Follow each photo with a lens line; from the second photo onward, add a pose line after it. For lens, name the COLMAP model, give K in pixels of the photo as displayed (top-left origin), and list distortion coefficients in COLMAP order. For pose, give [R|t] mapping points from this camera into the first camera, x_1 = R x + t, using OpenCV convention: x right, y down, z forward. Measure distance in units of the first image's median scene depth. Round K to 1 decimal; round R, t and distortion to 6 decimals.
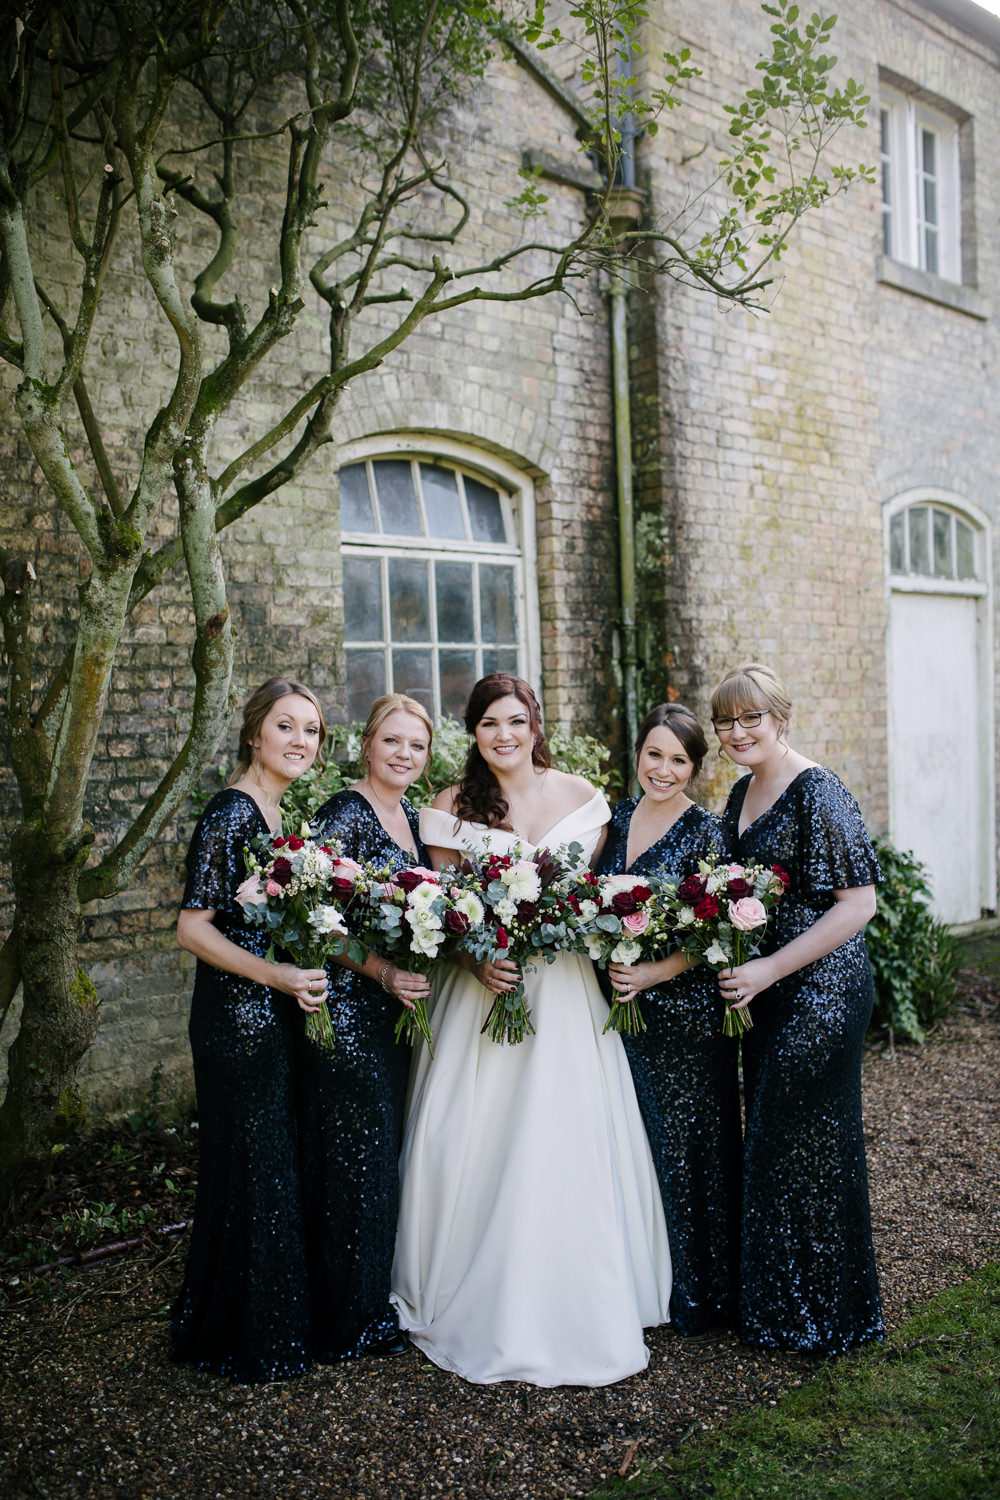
lens RADIAL K [[1422.6, 0, 500.0], [0, 1422.6, 750.0], [0, 0, 1]] dist [-0.070601, 0.095740]
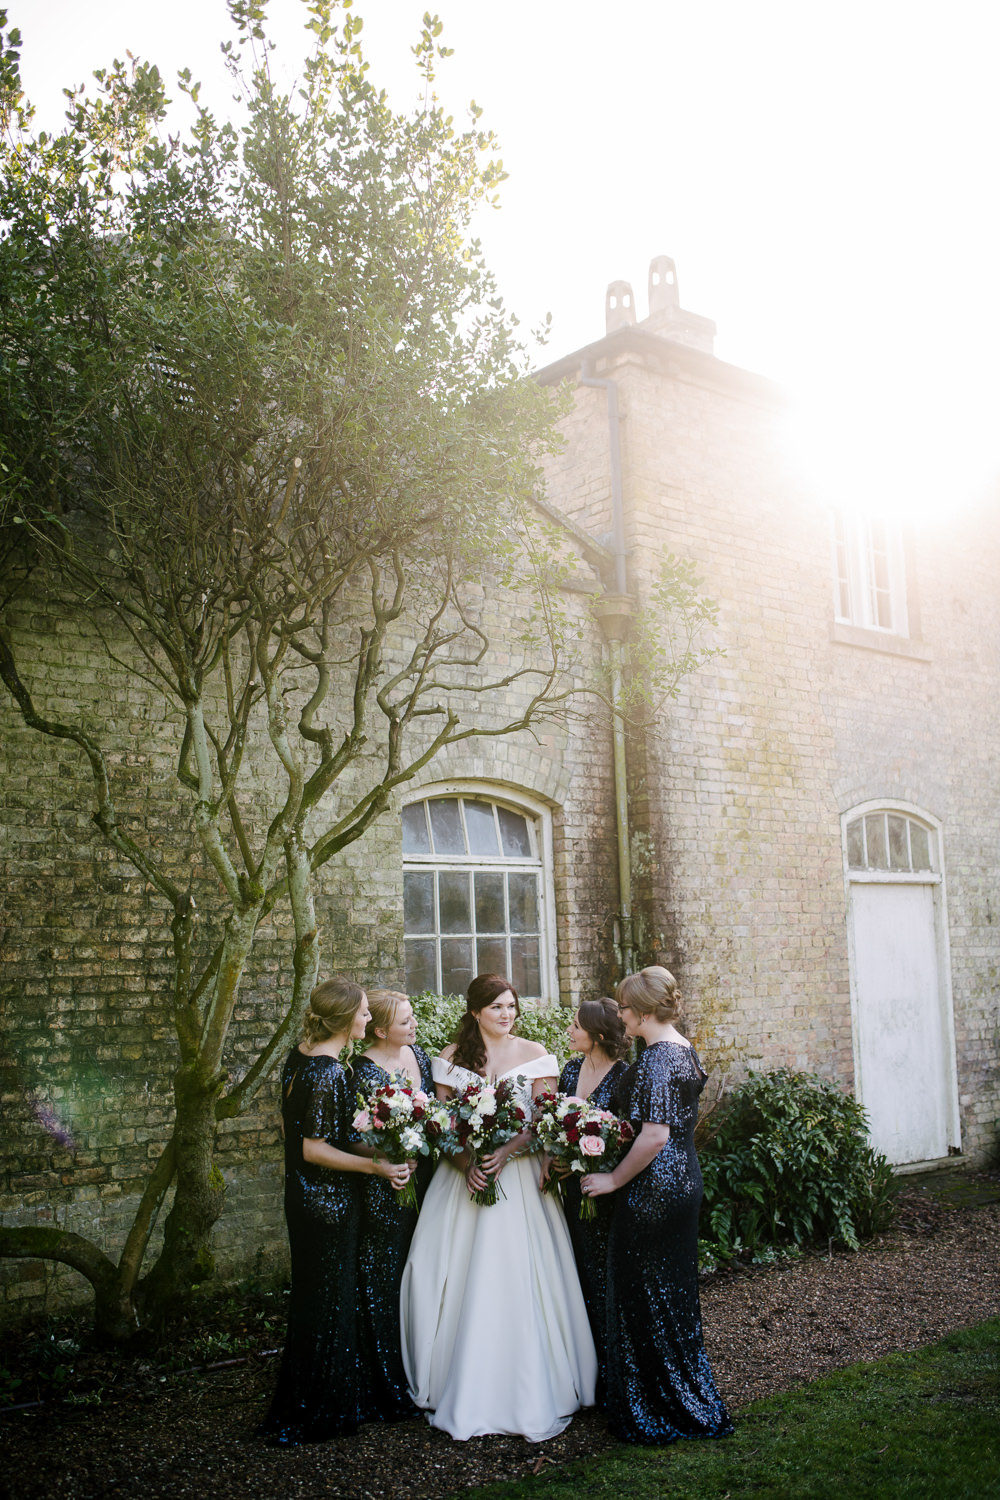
lens RADIAL K [[1422.6, 0, 500.0], [0, 1422.6, 750.0], [0, 0, 1]] dist [-0.070601, 0.095740]
pose [[0.997272, -0.007185, -0.073460, 0.088124], [-0.005506, 0.985237, -0.171107, -0.018652], [0.073605, 0.171045, 0.982510, -0.388333]]
